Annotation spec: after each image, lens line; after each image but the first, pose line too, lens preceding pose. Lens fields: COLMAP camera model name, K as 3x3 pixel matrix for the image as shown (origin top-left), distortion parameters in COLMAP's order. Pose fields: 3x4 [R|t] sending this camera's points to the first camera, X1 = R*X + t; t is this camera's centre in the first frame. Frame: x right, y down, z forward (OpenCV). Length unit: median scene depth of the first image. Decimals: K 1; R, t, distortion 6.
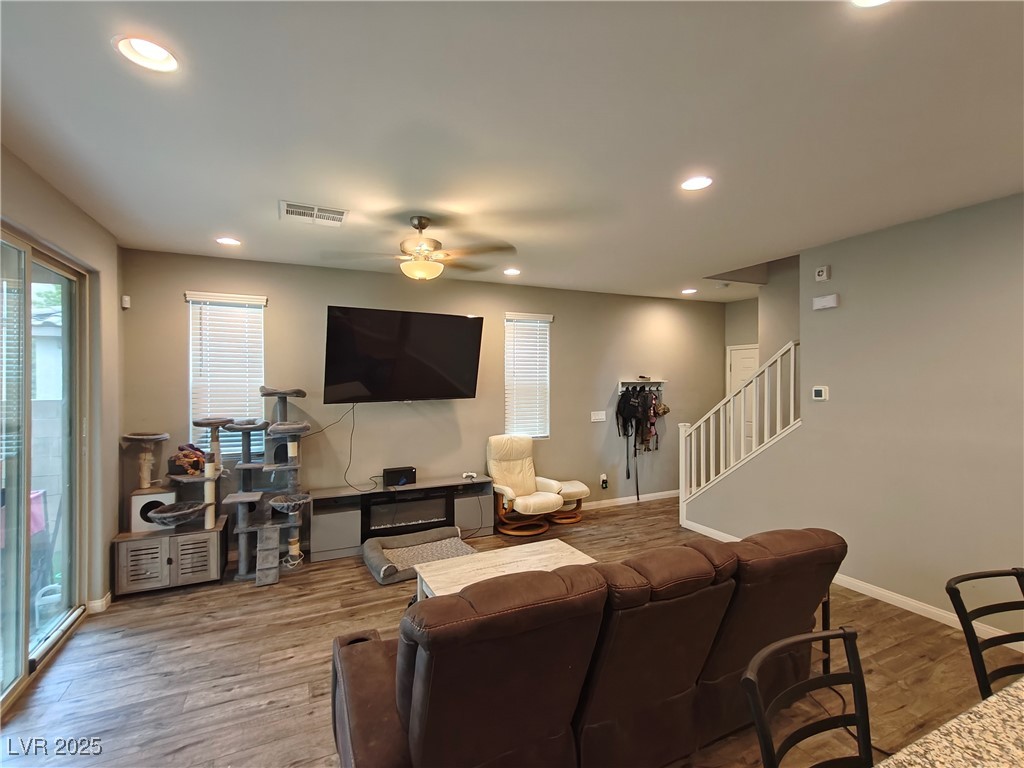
lens RADIAL K [[472.8, 0, 512.5], [0, 472.8, 382.7], [0, 0, 1]] dist [0.000156, -0.000041]
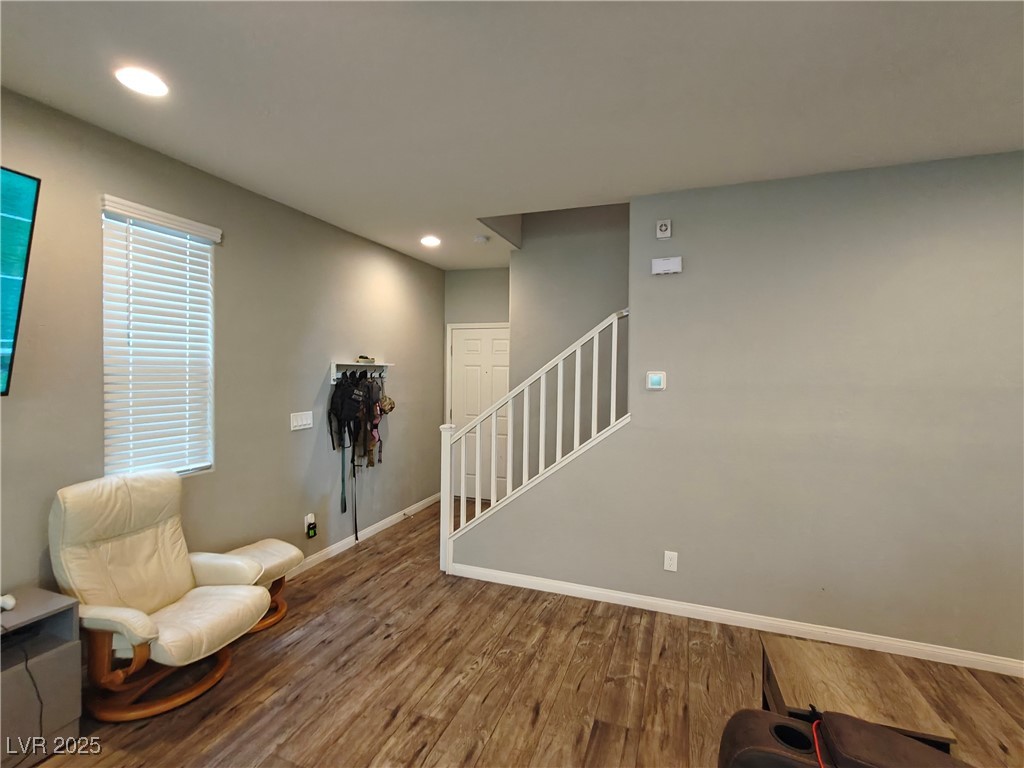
lens RADIAL K [[472.8, 0, 515.1], [0, 472.8, 384.5], [0, 0, 1]] dist [0.000156, -0.000041]
pose [[0.708184, -0.007432, 0.705988, -0.052135], [-0.012619, 0.999652, 0.023182, 0.008887], [-0.705915, -0.025326, 0.707844, 0.405205]]
